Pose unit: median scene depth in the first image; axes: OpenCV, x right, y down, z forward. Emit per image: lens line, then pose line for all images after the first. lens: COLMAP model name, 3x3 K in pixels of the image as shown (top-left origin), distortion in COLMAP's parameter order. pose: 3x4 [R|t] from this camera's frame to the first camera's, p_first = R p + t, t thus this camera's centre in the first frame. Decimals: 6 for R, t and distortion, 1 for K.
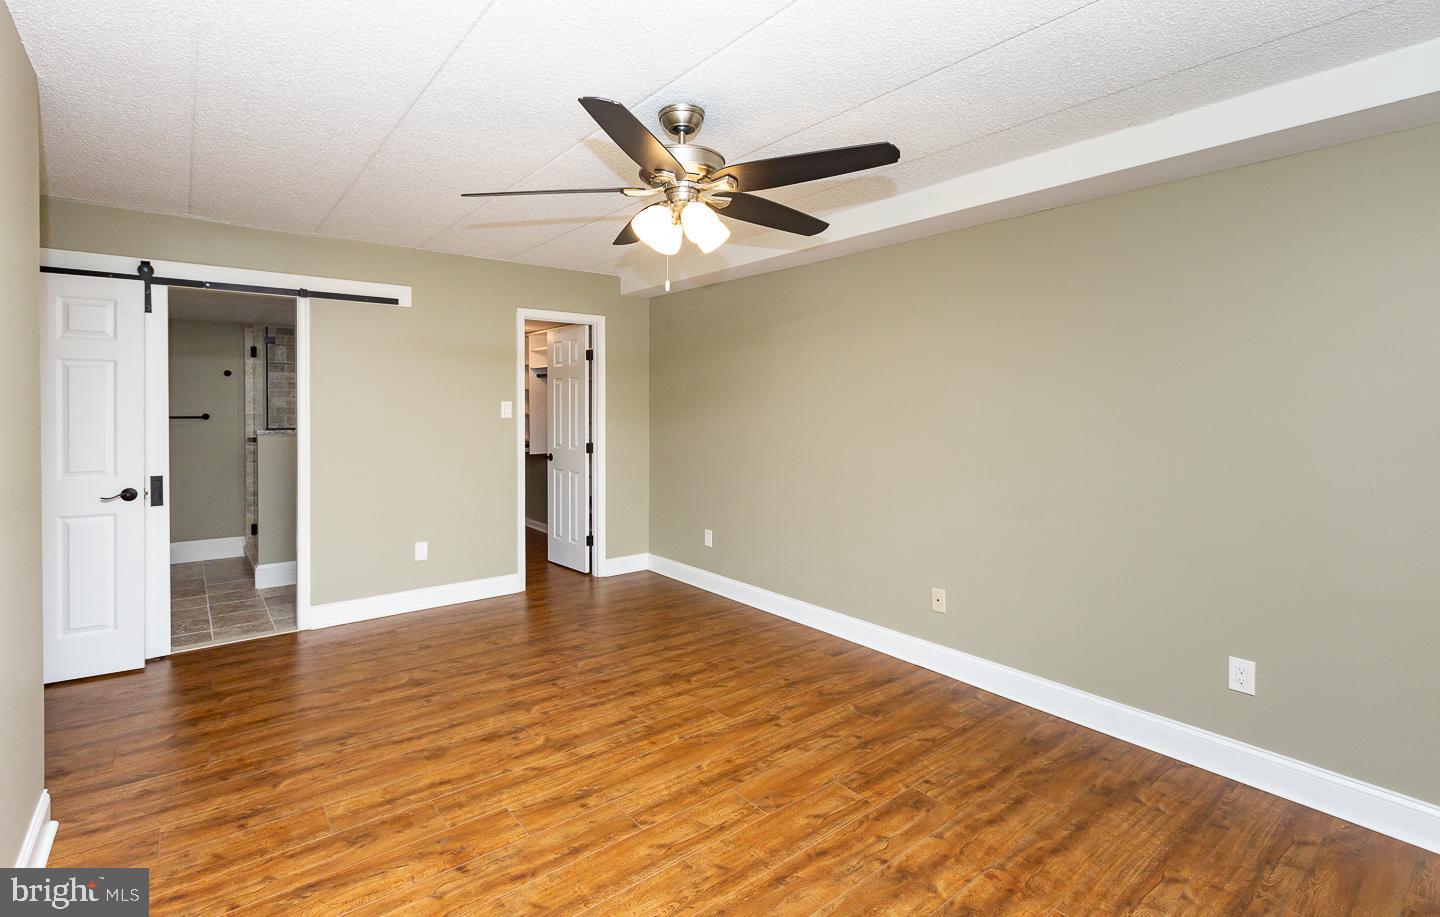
lens RADIAL K [[651.3, 0, 719.8], [0, 651.3, 409.9], [0, 0, 1]] dist [-0.000685, 0.000168]
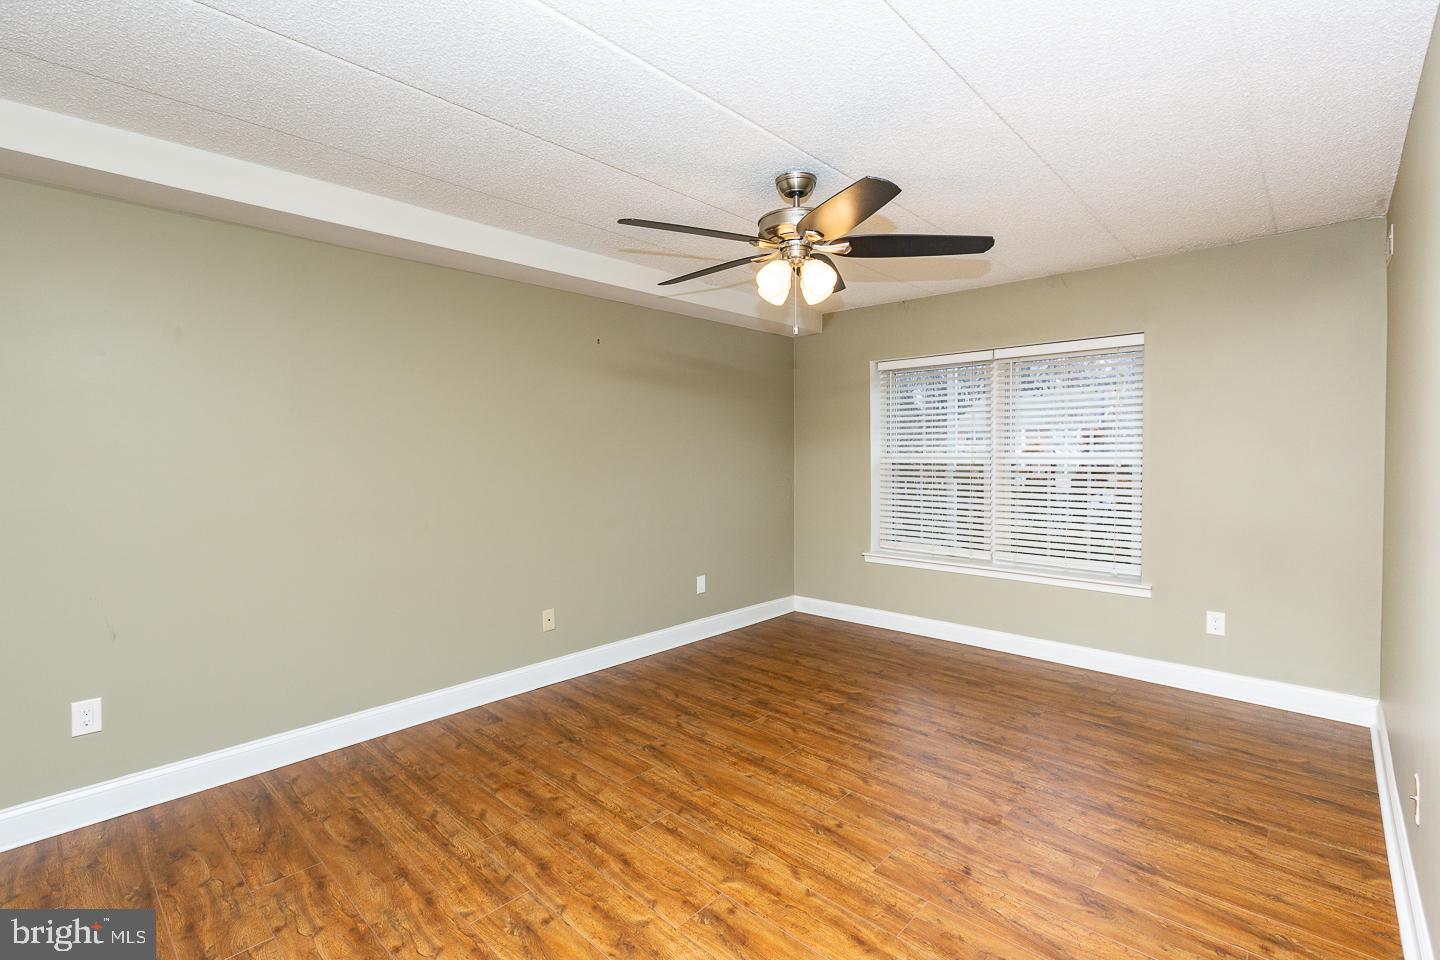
lens RADIAL K [[656.1, 0, 693.2], [0, 656.1, 473.3], [0, 0, 1]] dist [0.000823, 0.000582]
pose [[-0.113283, -0.035671, 0.992922, -1.021867], [0.012937, 0.999218, 0.037373, 0.008929], [-0.993479, 0.017079, -0.112733, 1.146129]]
